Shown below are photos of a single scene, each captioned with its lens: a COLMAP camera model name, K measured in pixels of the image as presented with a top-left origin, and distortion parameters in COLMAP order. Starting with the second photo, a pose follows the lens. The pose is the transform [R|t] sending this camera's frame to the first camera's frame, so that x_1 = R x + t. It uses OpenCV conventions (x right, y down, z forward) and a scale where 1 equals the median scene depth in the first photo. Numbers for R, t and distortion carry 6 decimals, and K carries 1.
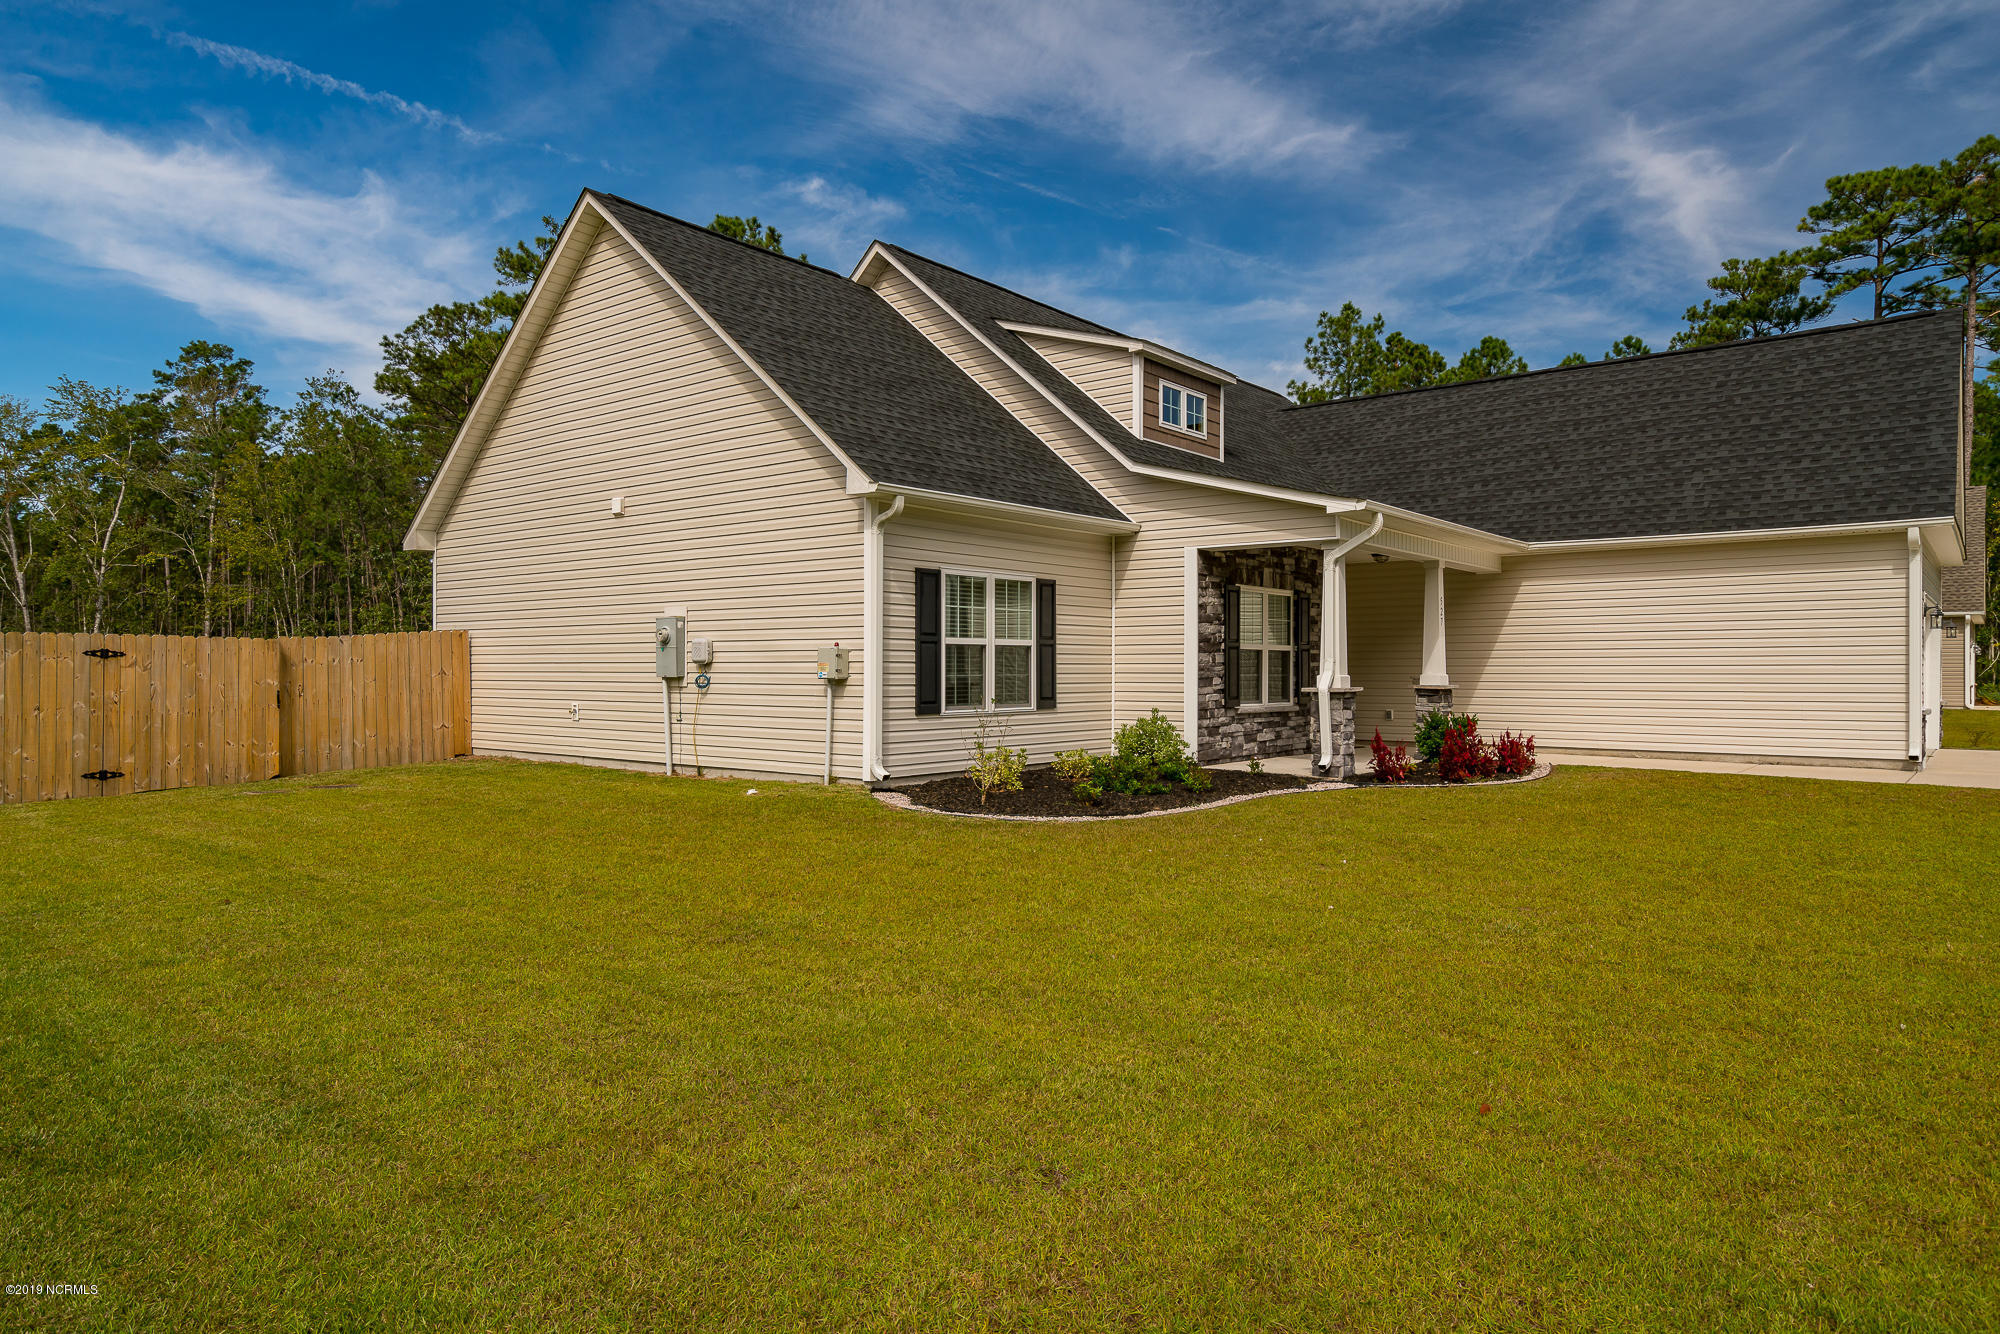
lens RADIAL K [[1214.2, 0, 991.2], [0, 1214.2, 662.3], [0, 0, 1]] dist [-0.000442, 0.017868]
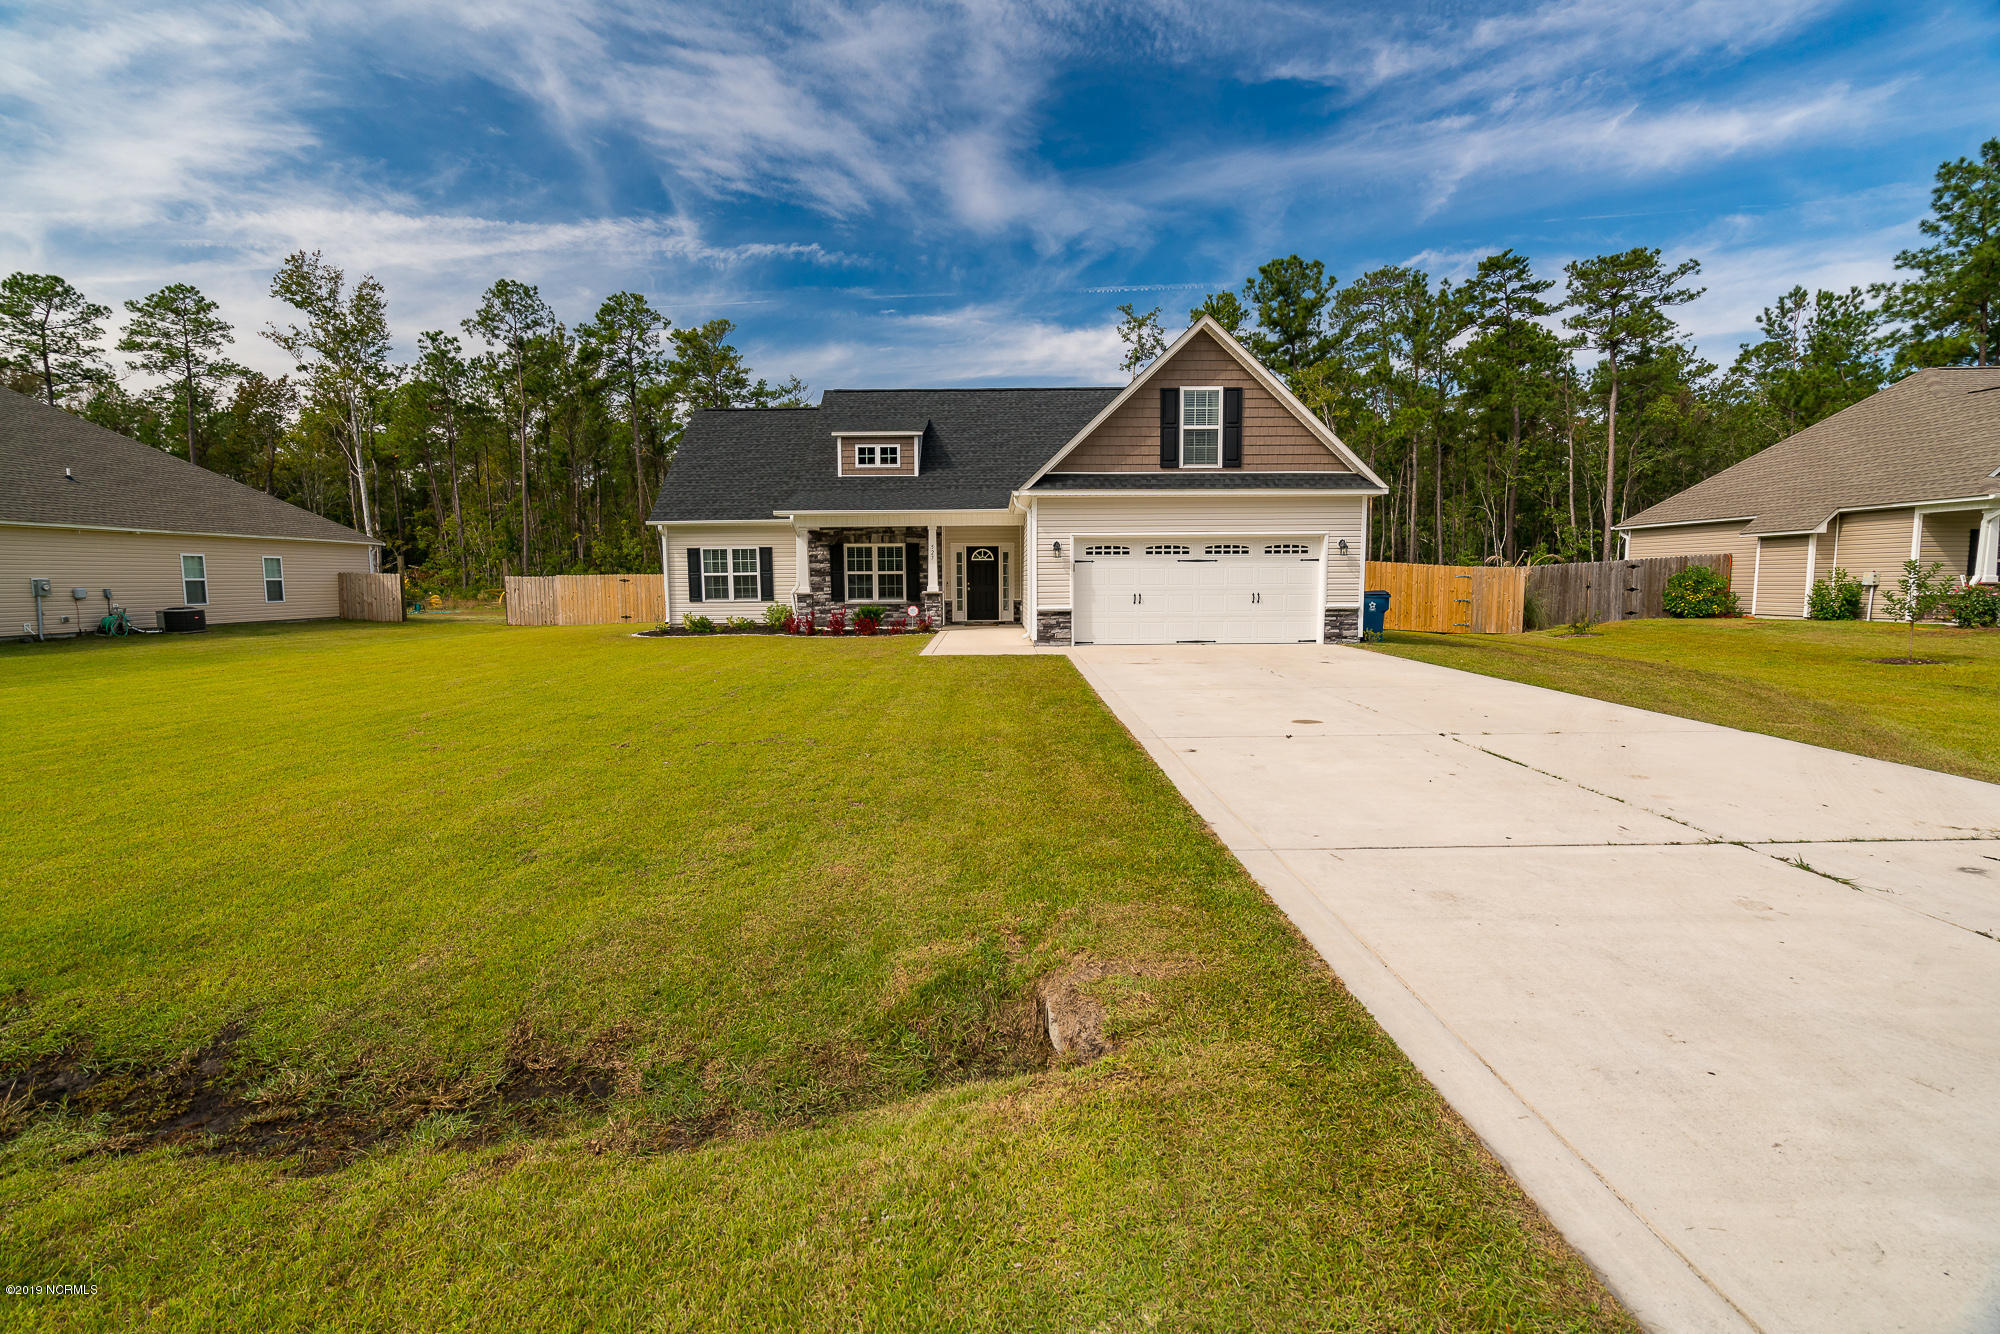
lens RADIAL K [[910.5, 0, 990.2], [0, 910.5, 672.4], [0, 0, 1]] dist [-0.006938, 0.006210]
pose [[0.631548, 0.073436, -0.771851, 1.526313], [0.012916, 0.994370, 0.105175, -0.004034], [0.775229, -0.076393, 0.627044, 0.161535]]
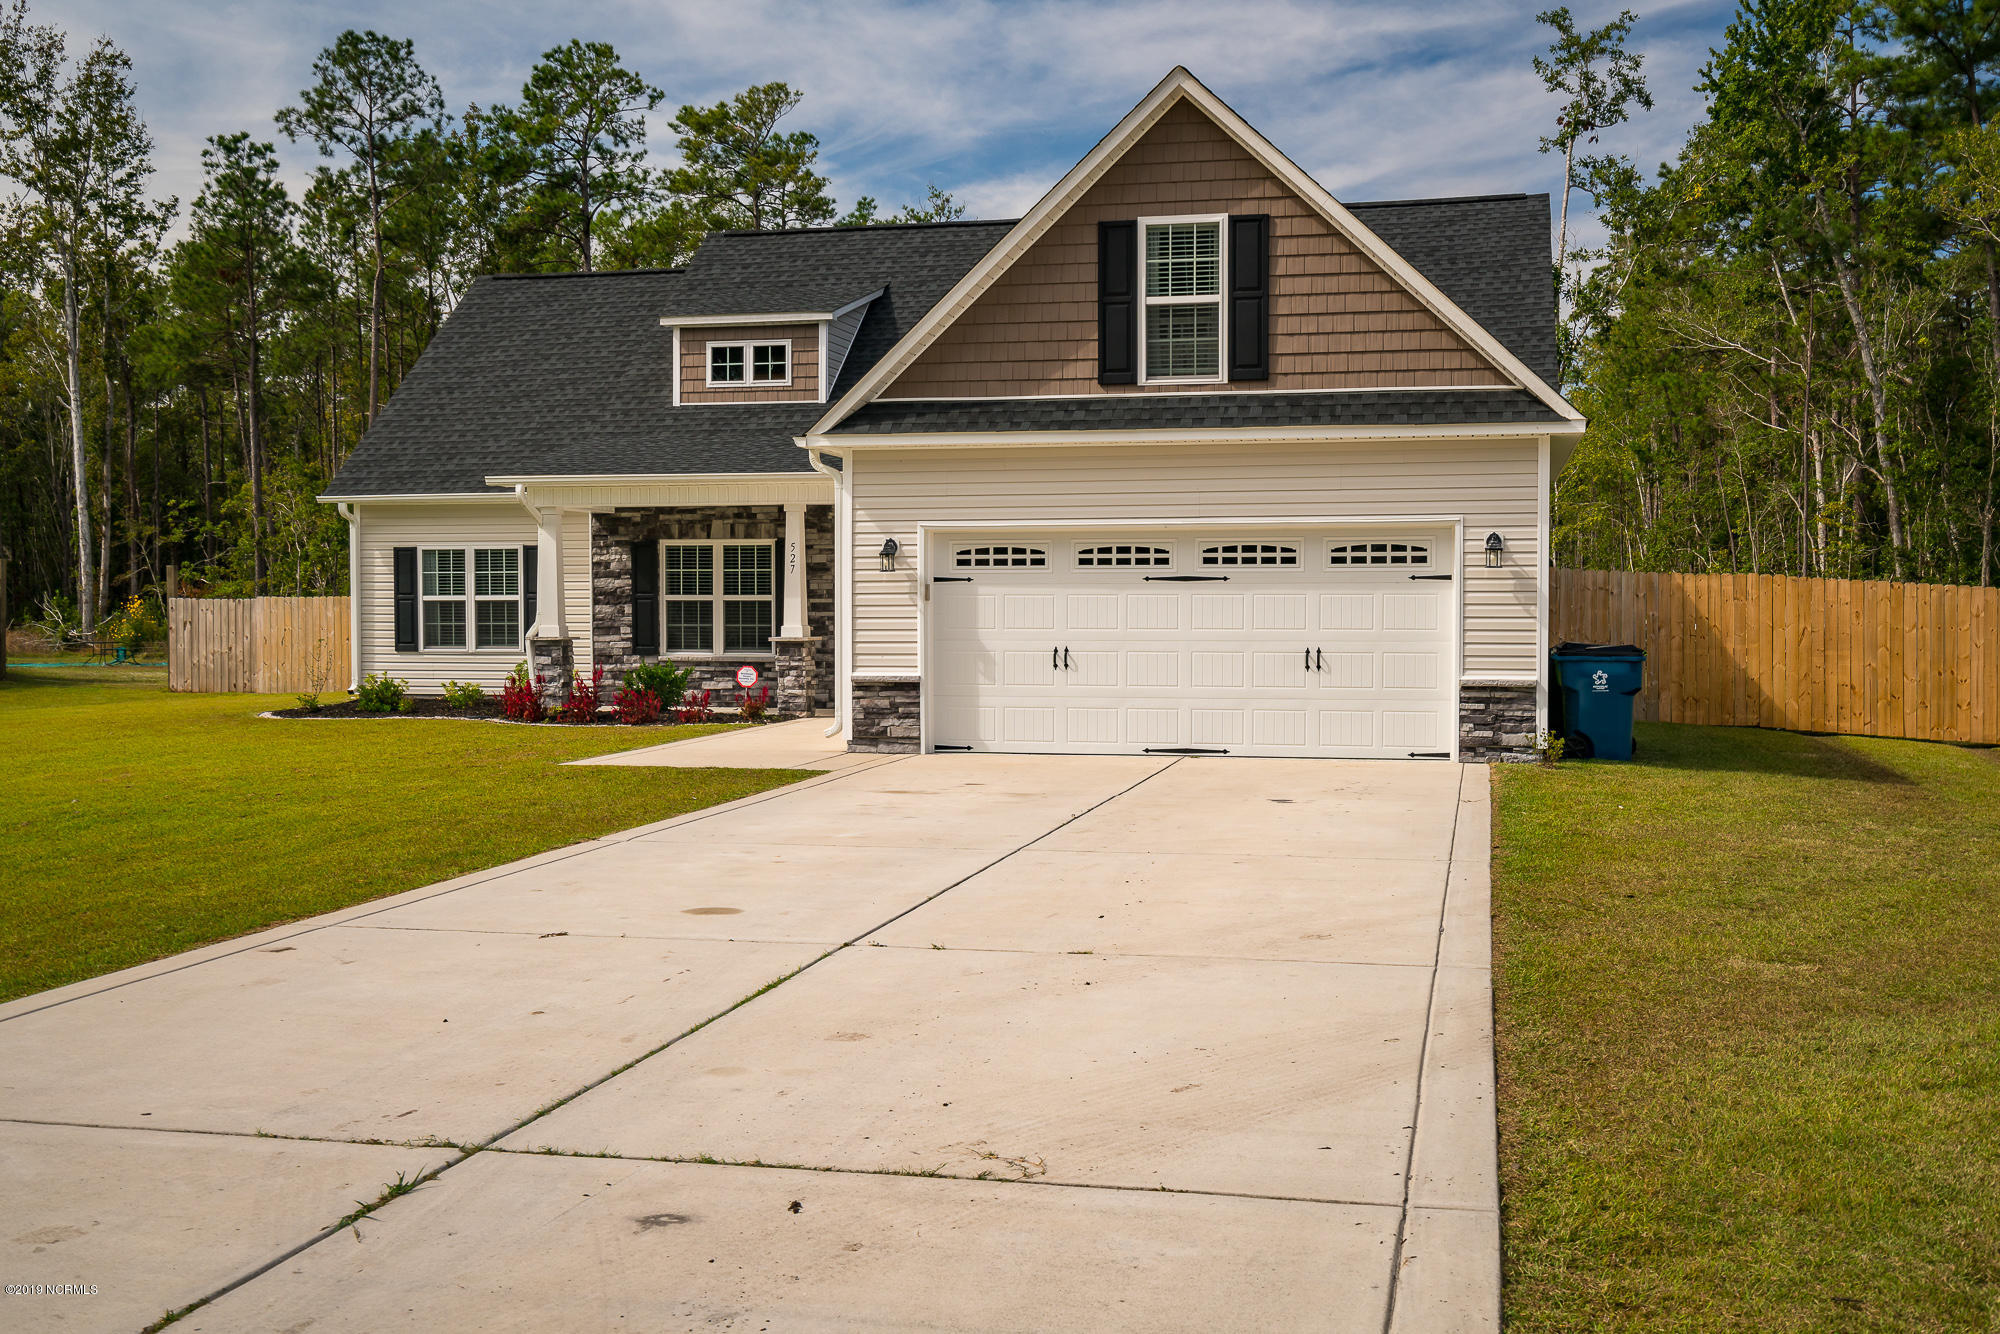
lens RADIAL K [[1995.4, 0, 1018.0], [0, 1995.4, 658.5], [0, 0, 1]] dist [0.006757, 0.014032]
pose [[0.440075, 0.022132, -0.897688, 1.806176], [0.006627, 0.999589, 0.027893, -0.006383], [0.897937, -0.018224, 0.439747, 0.475909]]
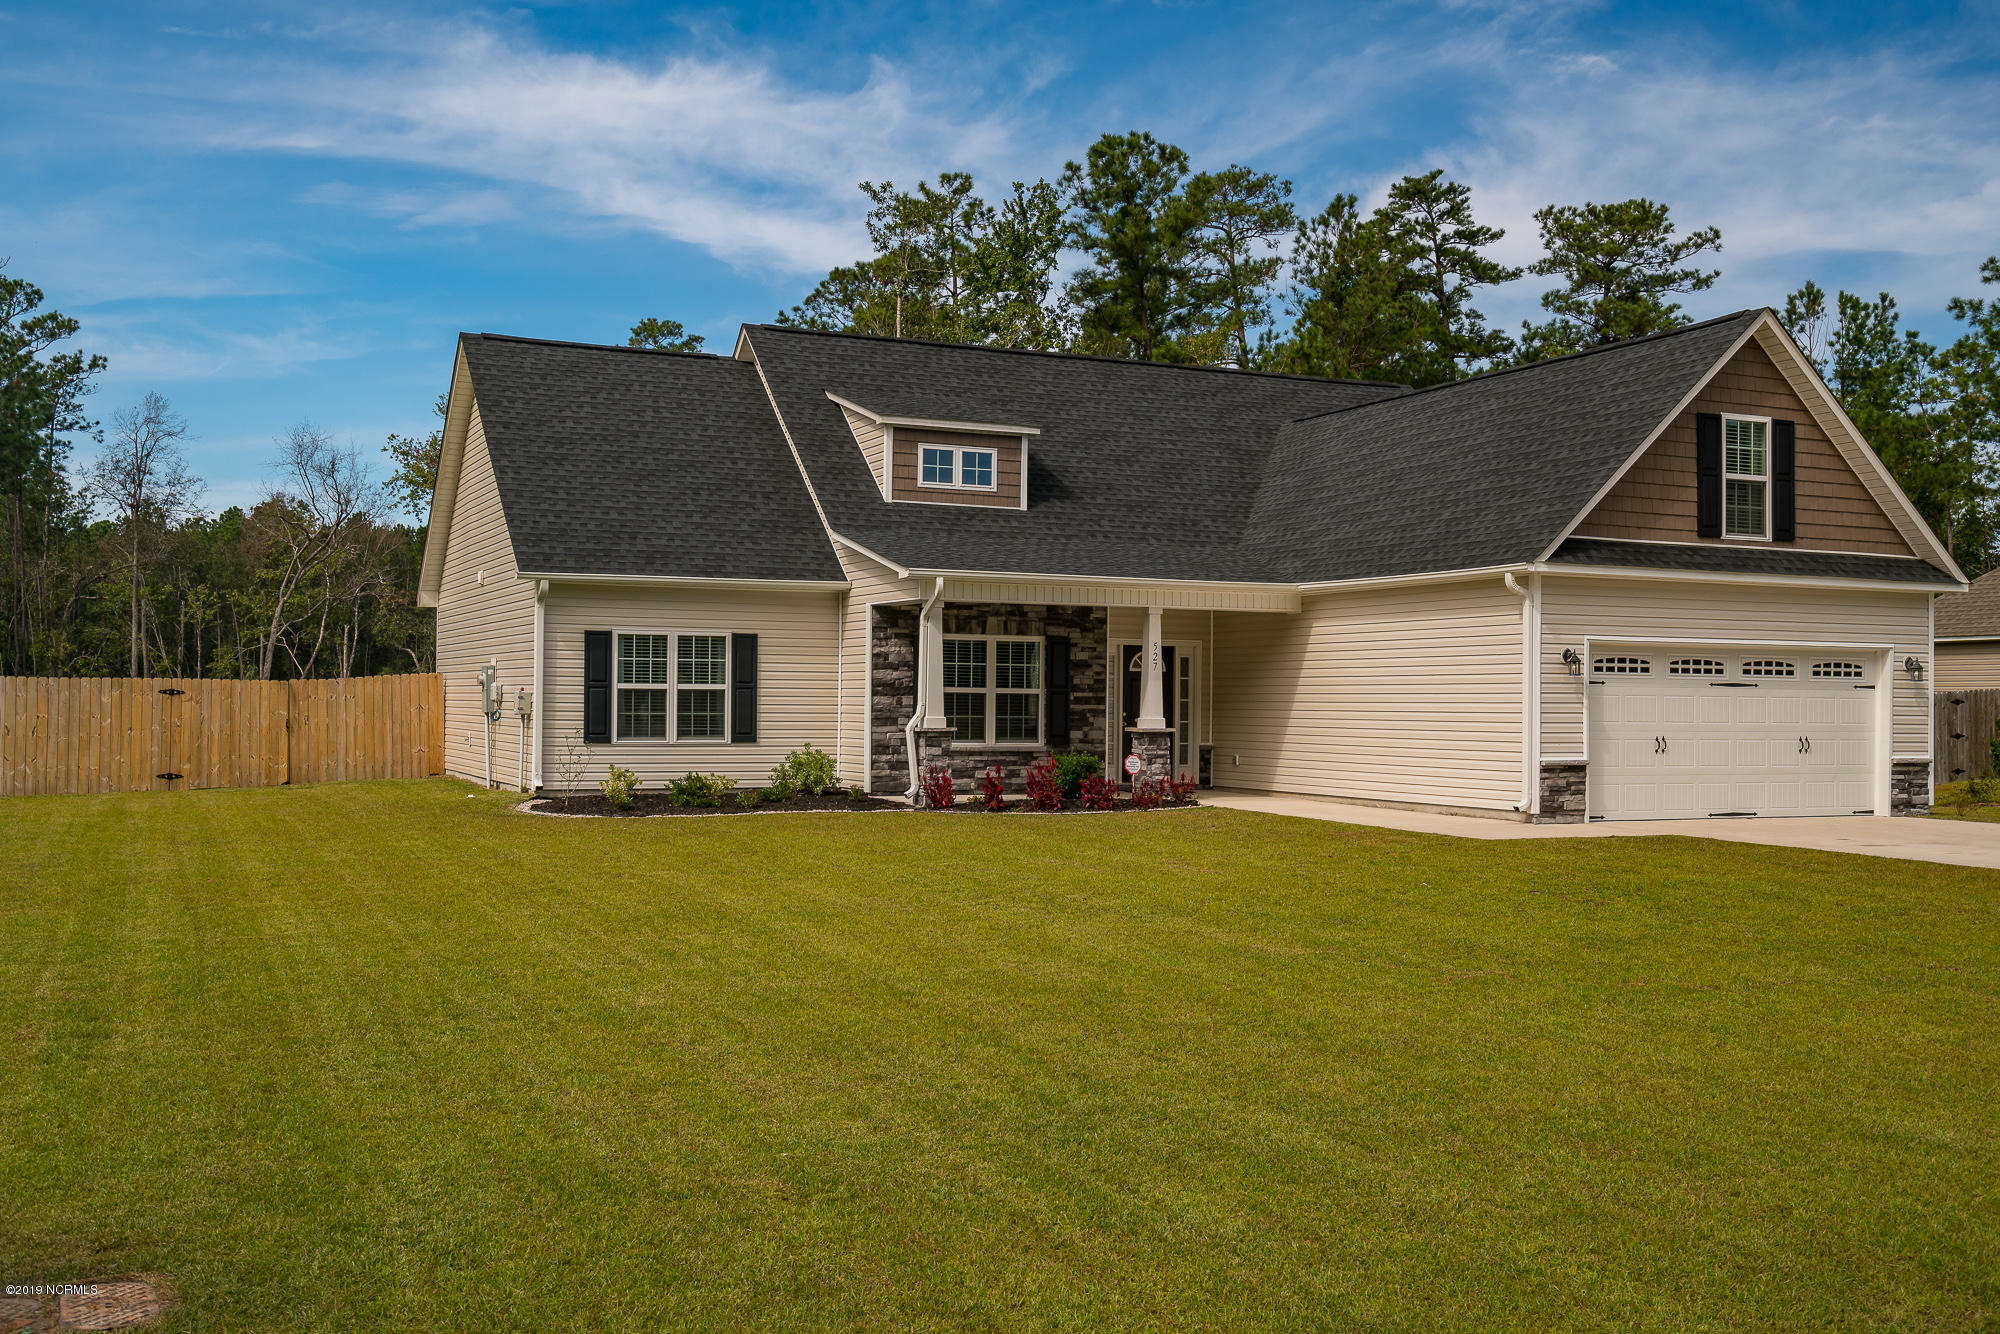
lens RADIAL K [[1916.3, 0, 997.6], [0, 1916.3, 693.4], [0, 0, 1]] dist [0.018109, 0.016200]
pose [[0.896526, 0.005502, -0.442957, 0.961213], [-0.006081, 0.999982, 0.000114, -0.009875], [0.442950, 0.002592, 0.896543, -0.507197]]
